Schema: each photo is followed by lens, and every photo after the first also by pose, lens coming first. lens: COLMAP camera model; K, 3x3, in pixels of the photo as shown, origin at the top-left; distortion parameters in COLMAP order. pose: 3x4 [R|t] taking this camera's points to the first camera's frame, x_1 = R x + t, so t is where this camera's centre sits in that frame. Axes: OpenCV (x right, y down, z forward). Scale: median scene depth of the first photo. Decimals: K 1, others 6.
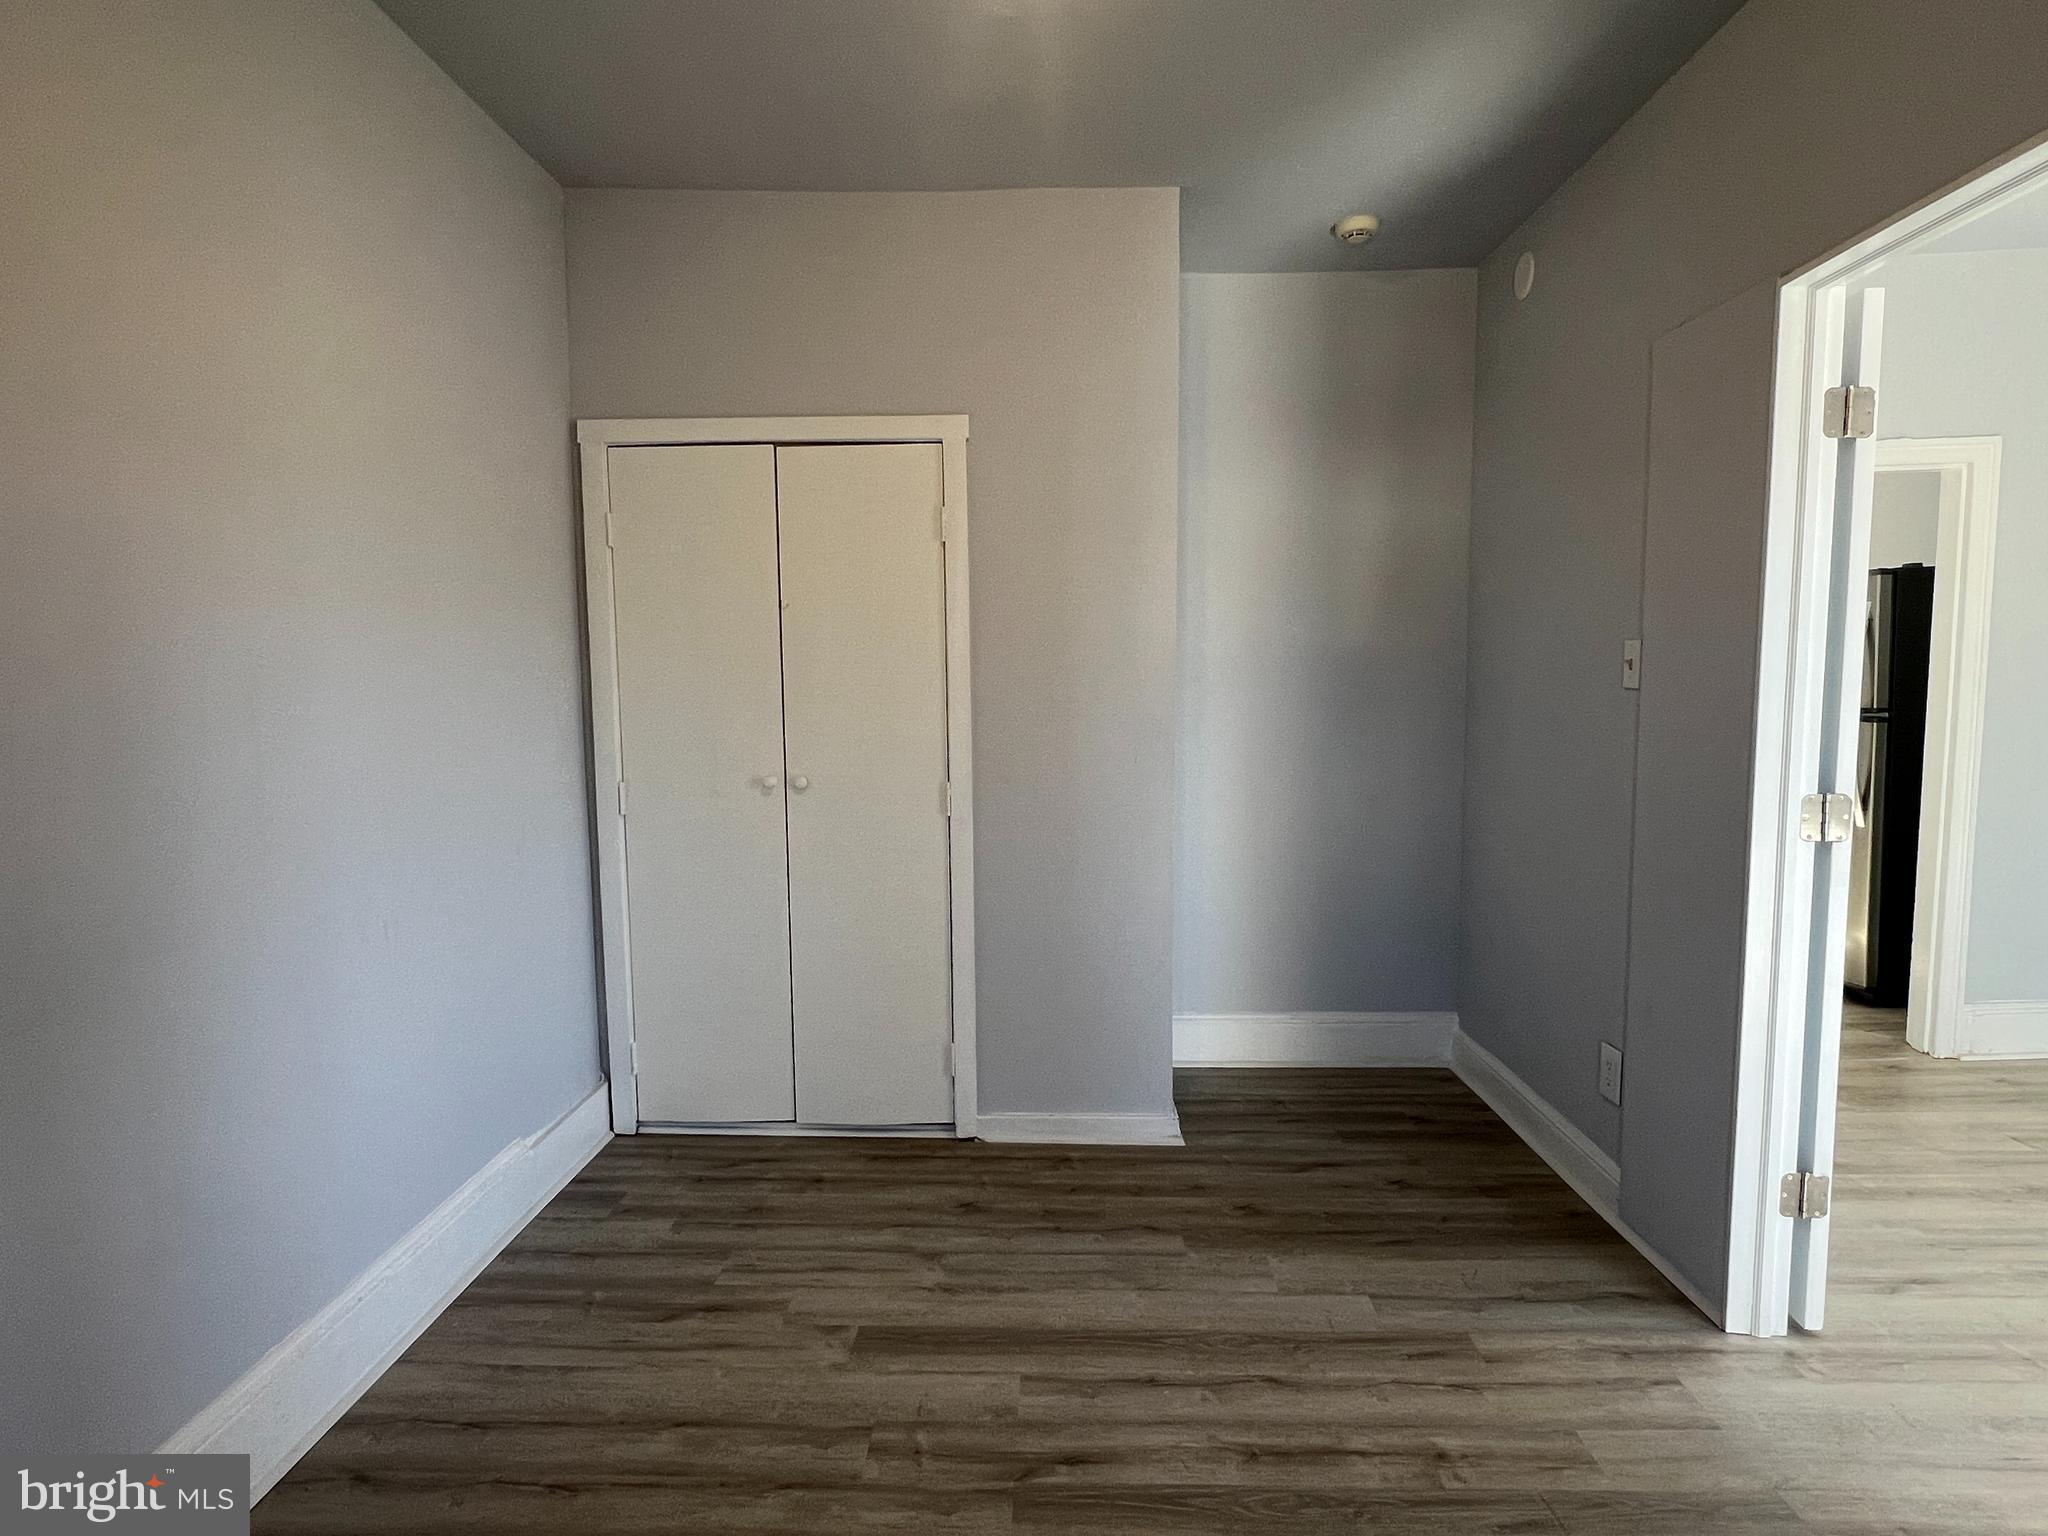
lens RADIAL K [[1150.4, 0, 1024.0], [0, 1150.4, 776.0], [0, 0, 1]] dist [-0.002003, -0.000543]
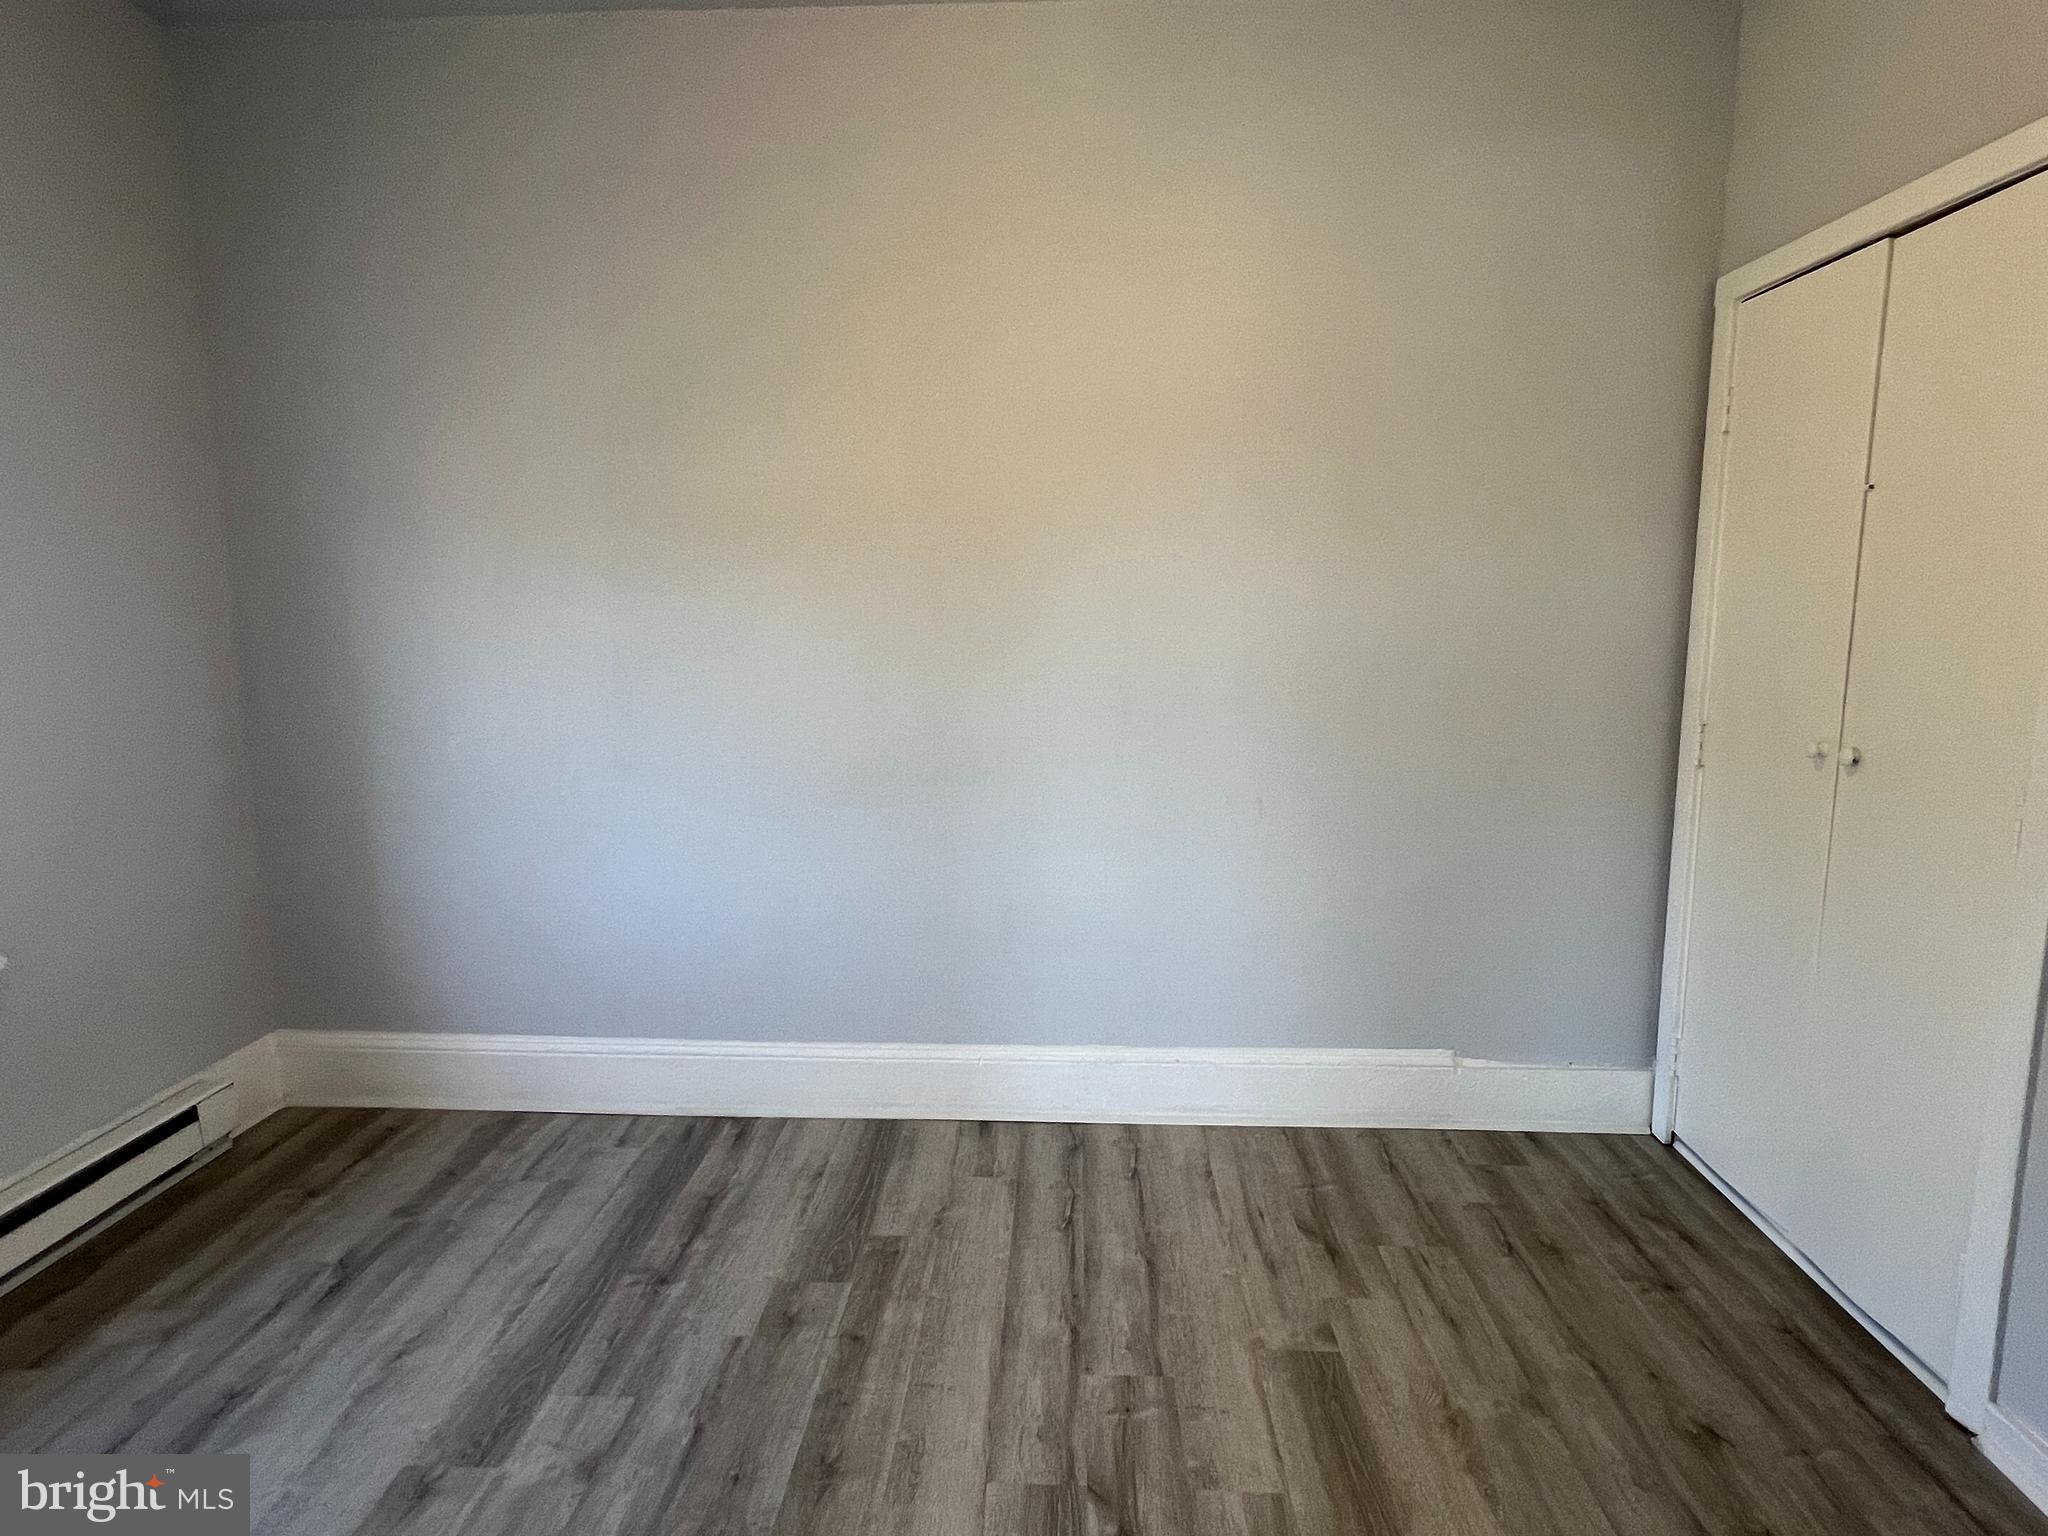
lens RADIAL K [[1150.4, 0, 1024.0], [0, 1150.4, 776.0], [0, 0, 1]] dist [-0.002003, -0.000543]
pose [[-0.018011, 0.154786, -0.987784, 0.604923], [-0.082491, 0.984346, 0.155752, -0.060852], [0.996429, 0.084289, -0.004961, 0.677783]]
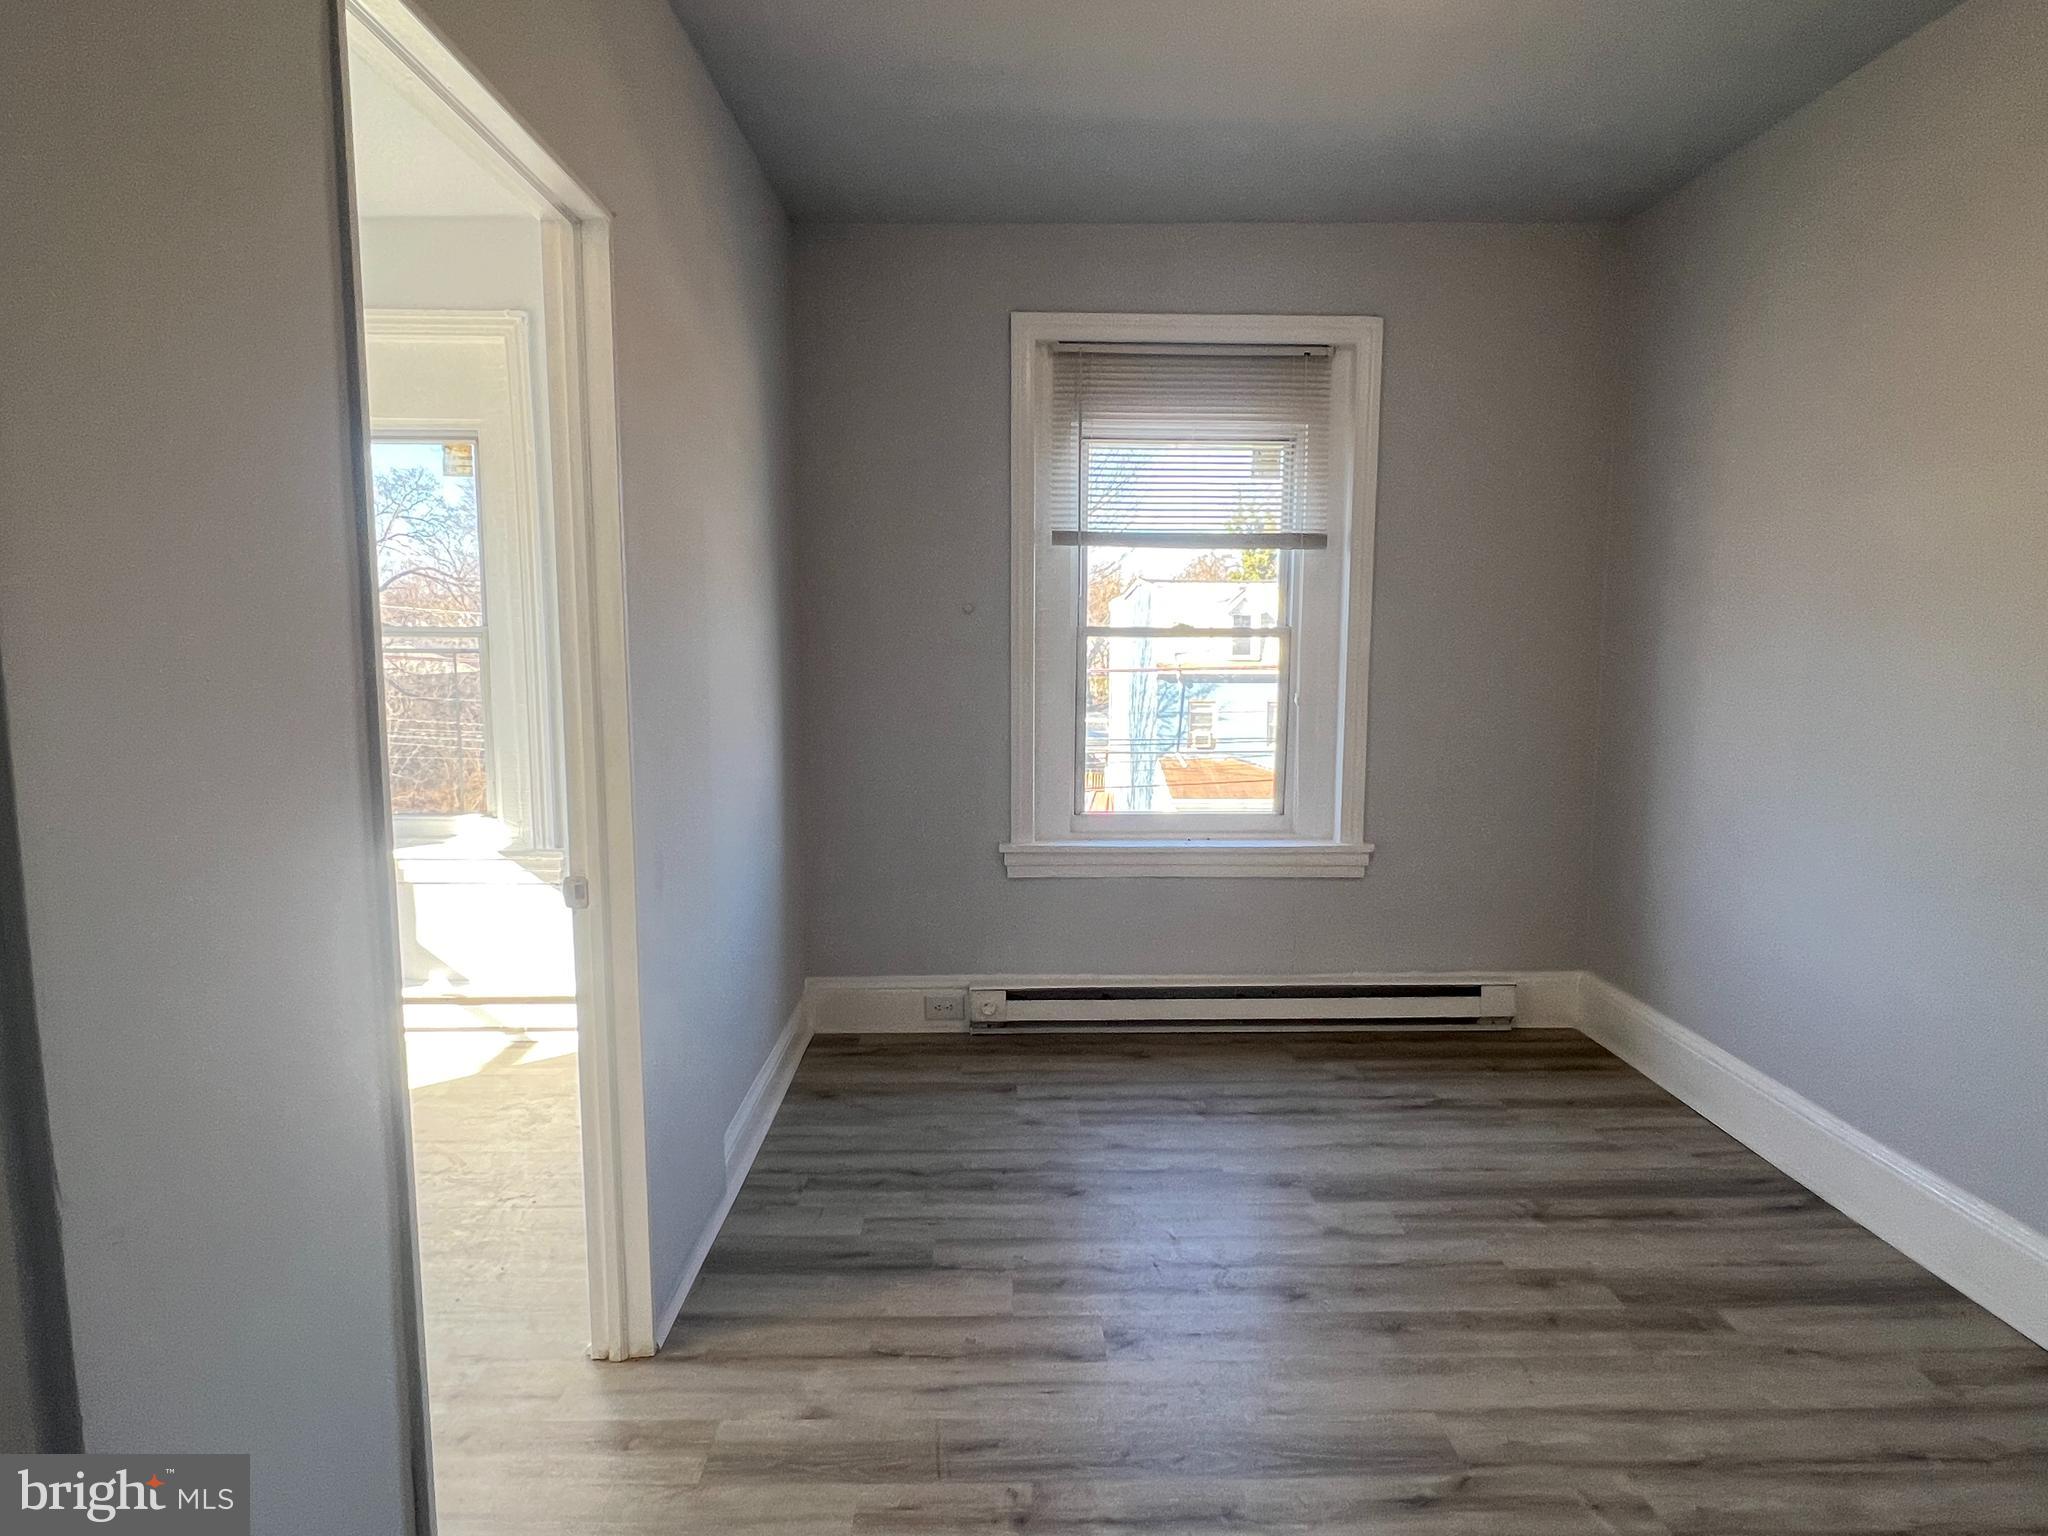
lens RADIAL K [[1150.4, 0, 1024.0], [0, 1150.4, 776.0], [0, 0, 1]] dist [-0.002003, -0.000543]
pose [[-0.998583, 0.009478, -0.052365, 0.309633], [-0.001509, 0.978575, 0.205883, -0.125415], [0.053195, 0.205670, -0.977175, 1.353376]]
